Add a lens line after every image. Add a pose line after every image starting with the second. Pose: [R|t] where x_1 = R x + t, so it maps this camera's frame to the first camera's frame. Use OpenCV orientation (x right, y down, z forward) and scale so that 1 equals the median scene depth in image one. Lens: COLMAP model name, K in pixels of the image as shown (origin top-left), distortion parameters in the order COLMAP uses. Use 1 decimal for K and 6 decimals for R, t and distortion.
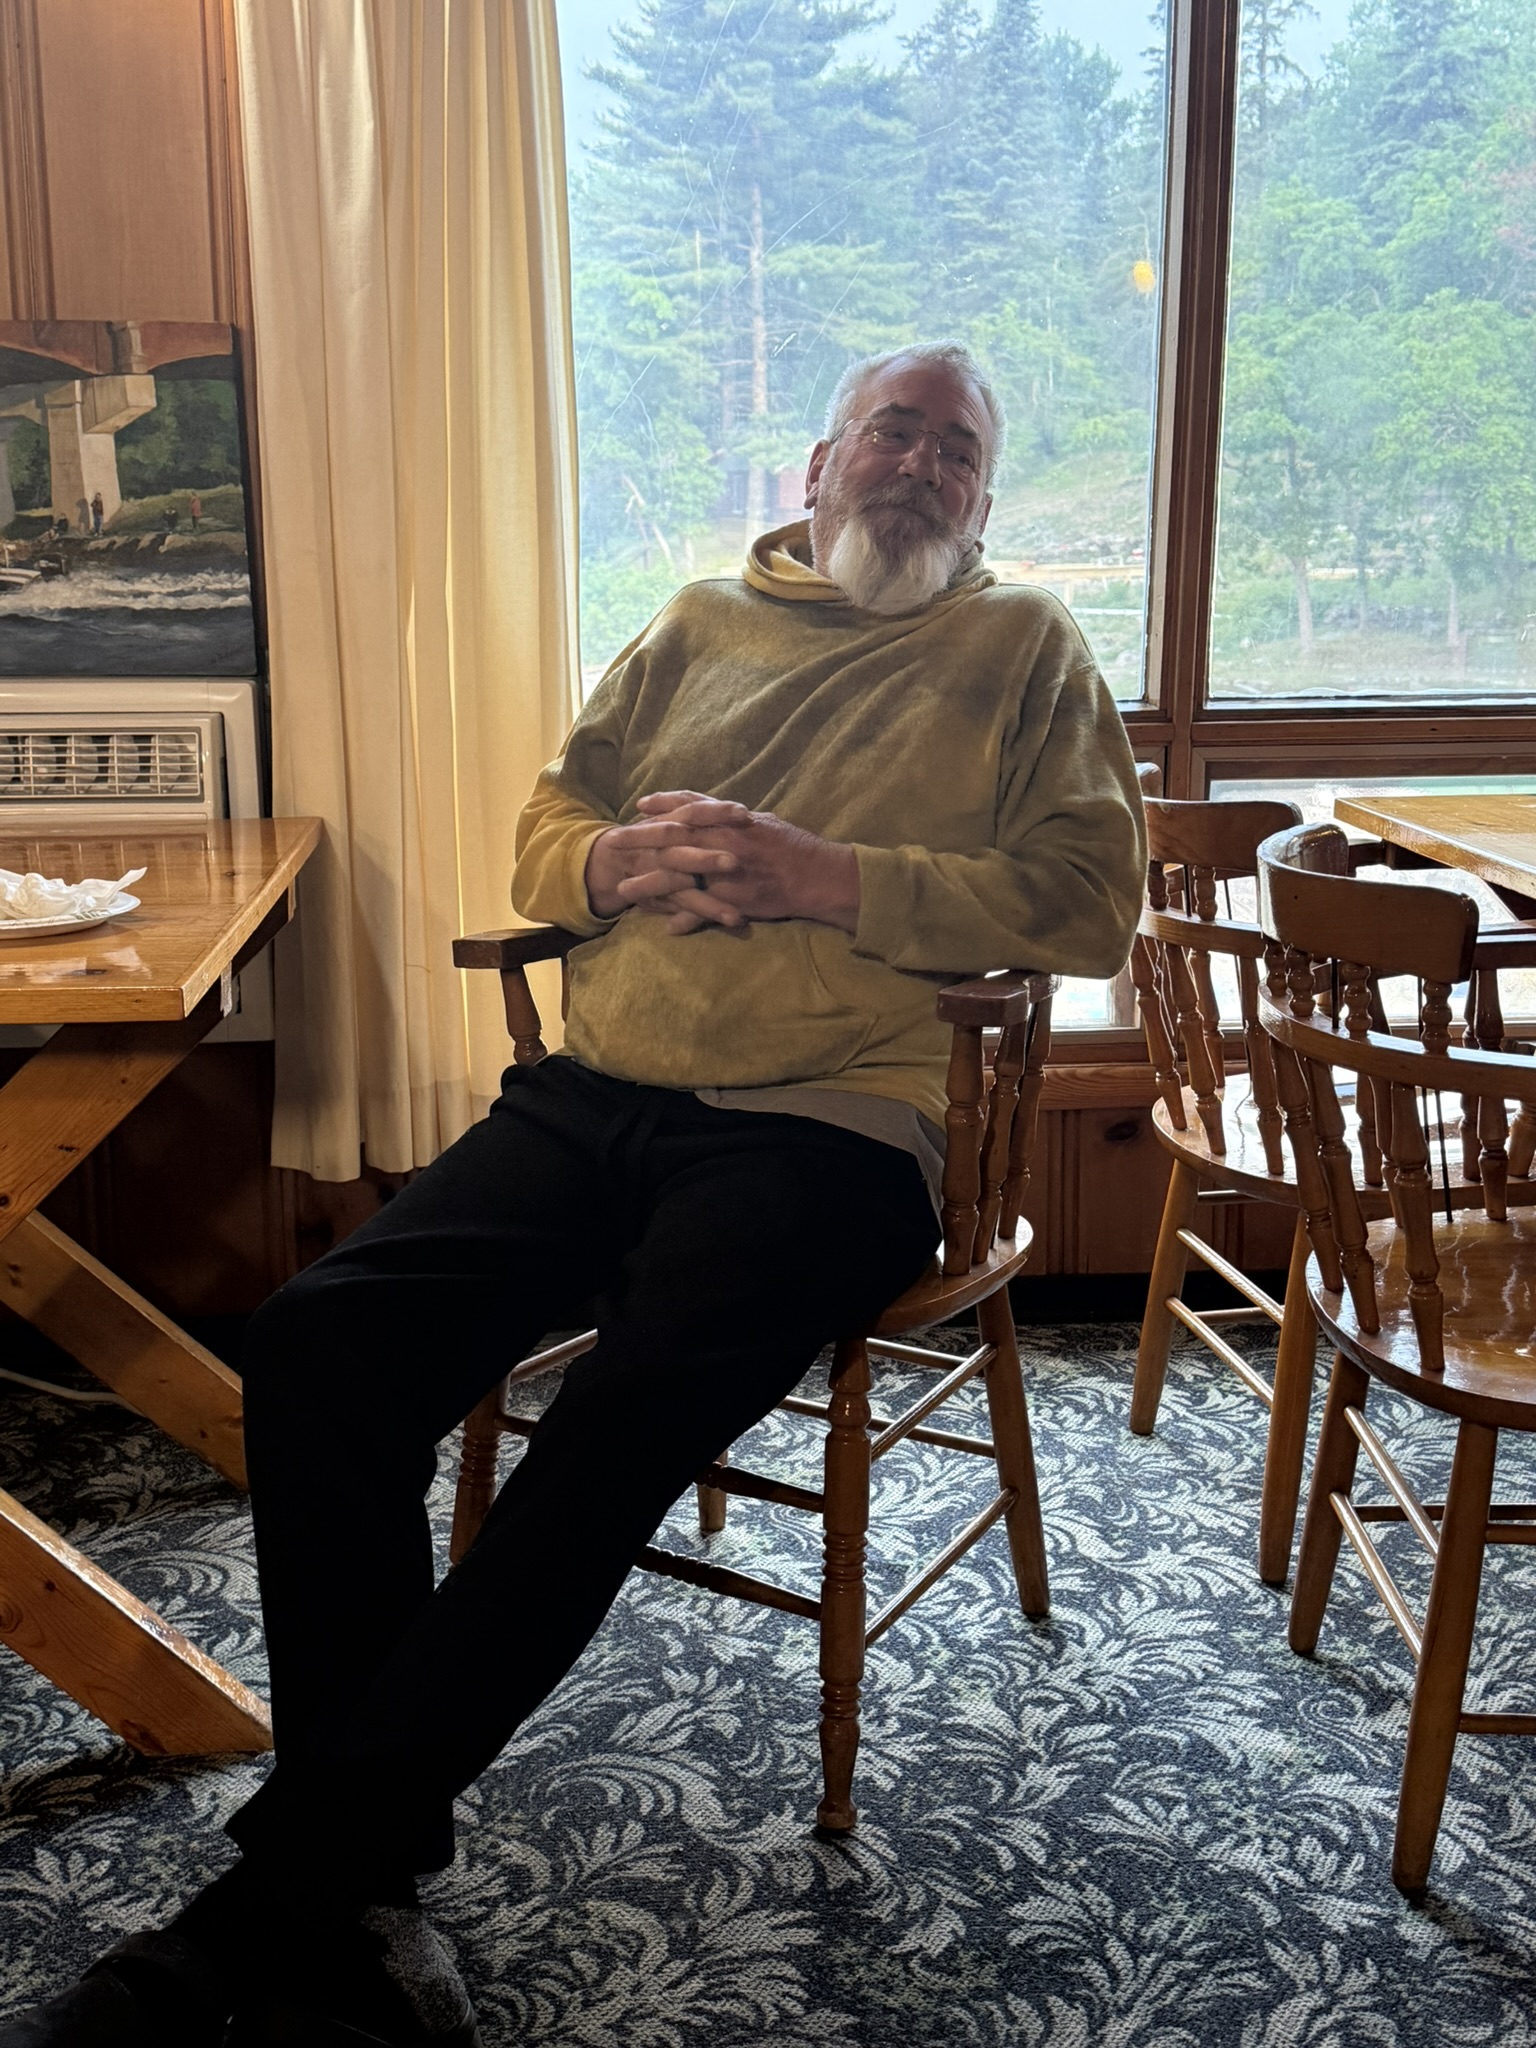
lens RADIAL K [[2223.0, 0, 769.8], [0, 2223.0, 1030.4], [0, 0, 1]] dist [0.016365, 0.000000]
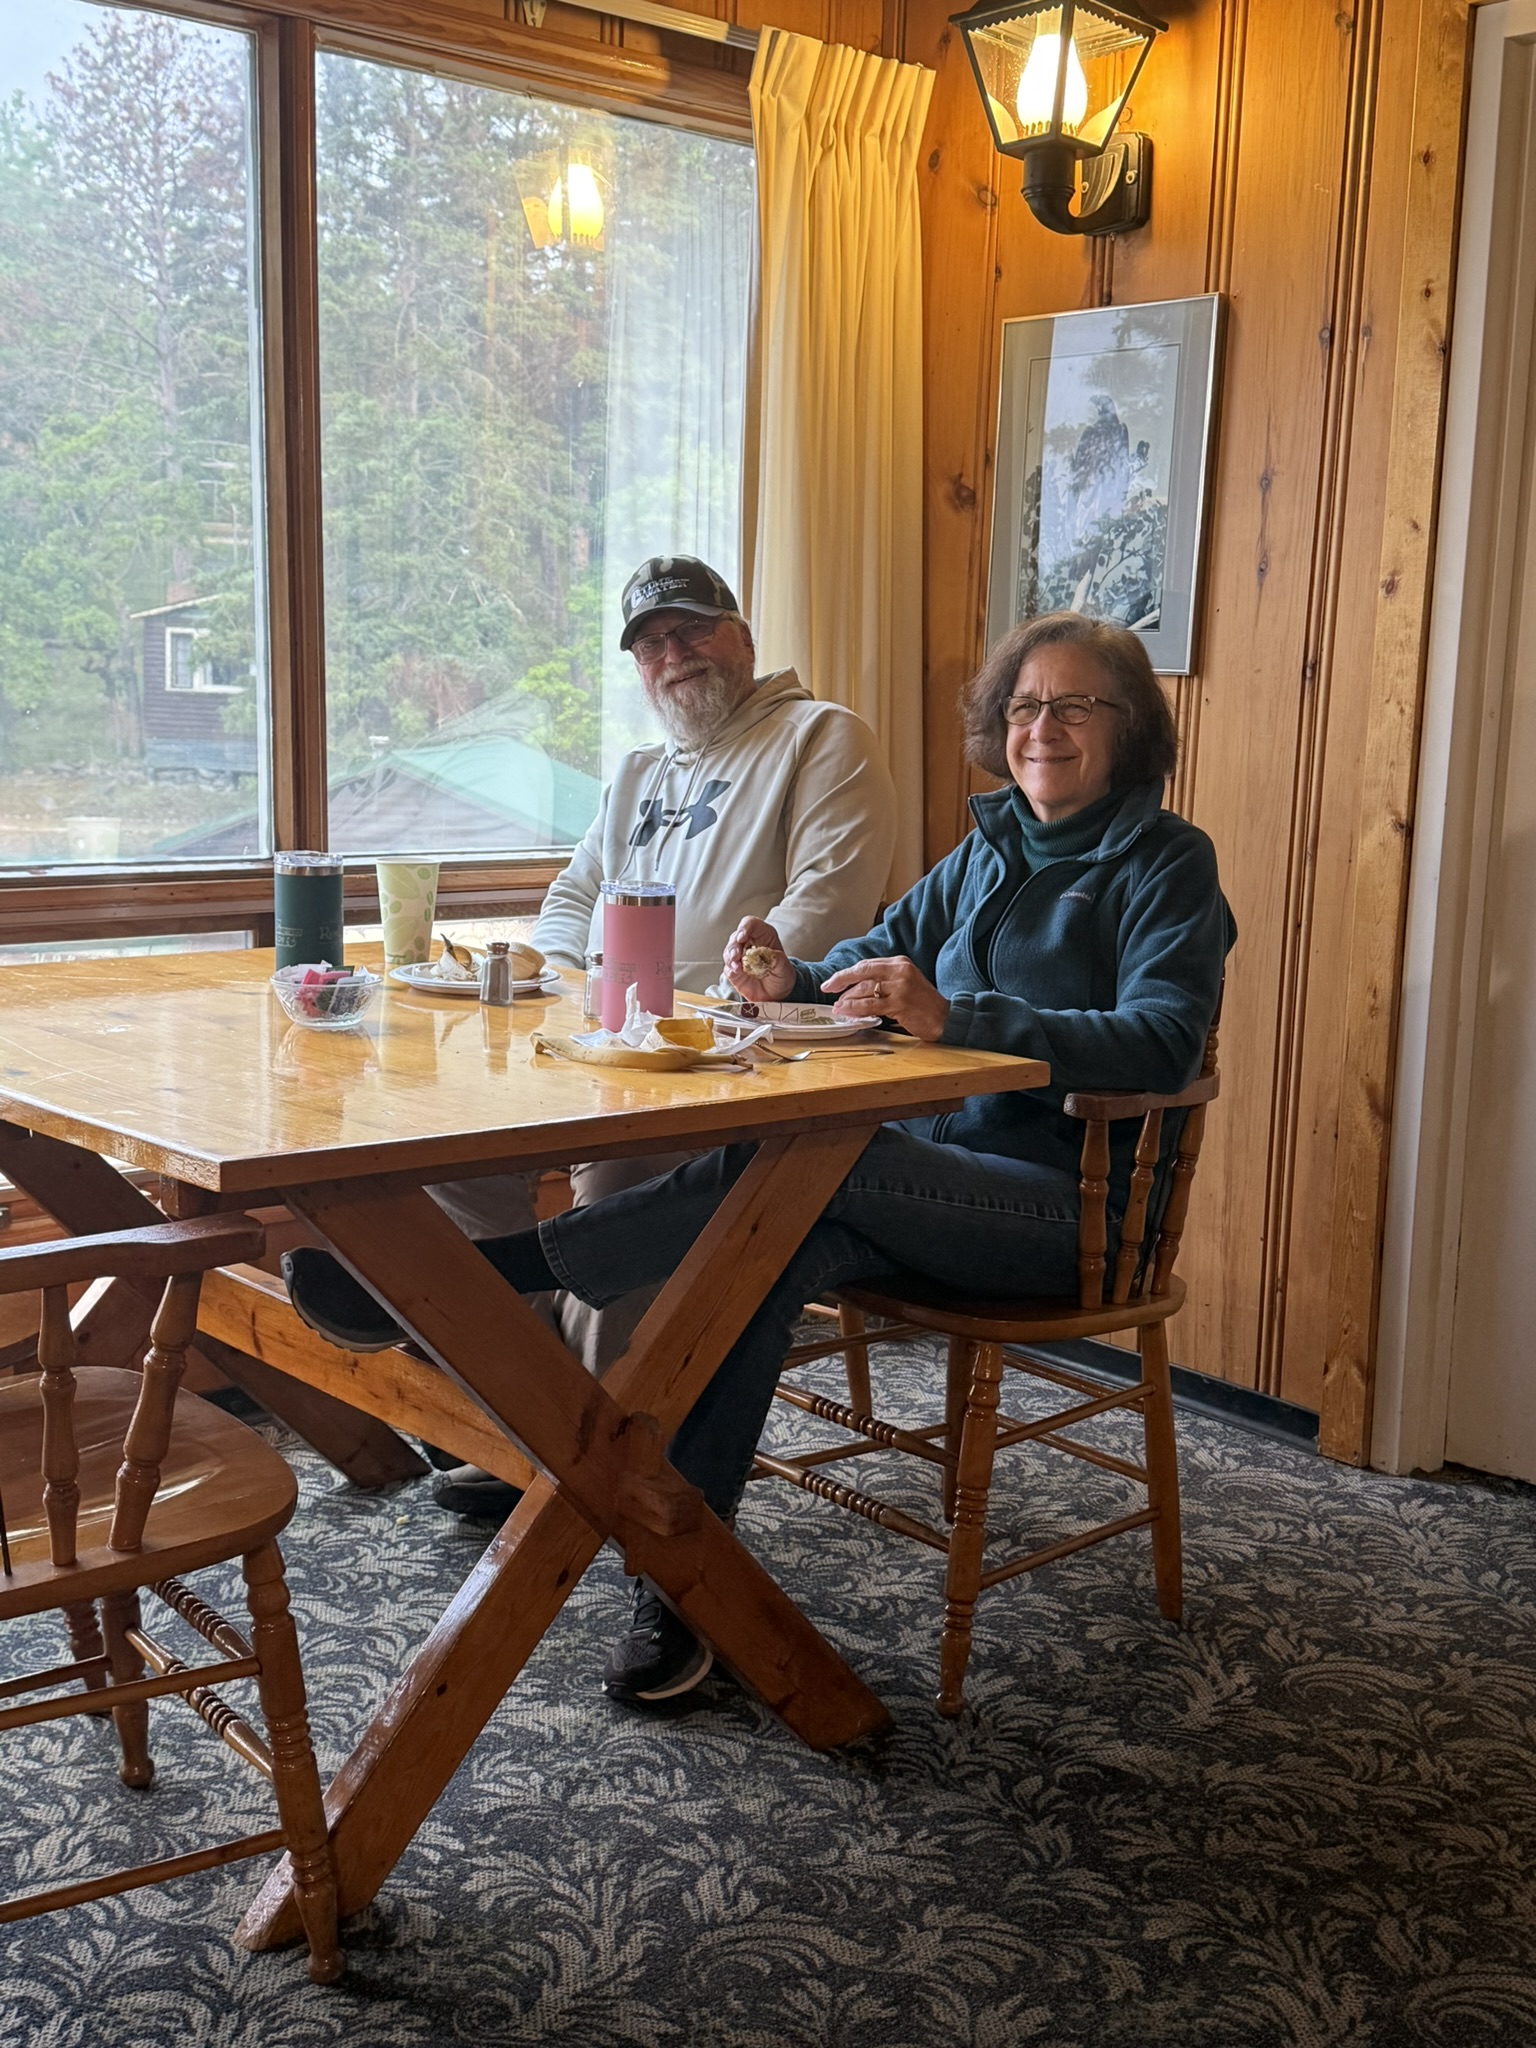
lens RADIAL K [[2223.0, 0, 758.8], [0, 2223.0, 1022.0], [0, 0, 1]] dist [0.016365, 0.000000]
pose [[0.806982, -0.078116, 0.585387, -0.386463], [0.124110, 0.991510, -0.038782, 0.011472], [-0.577388, 0.103949, 0.809826, -0.069324]]
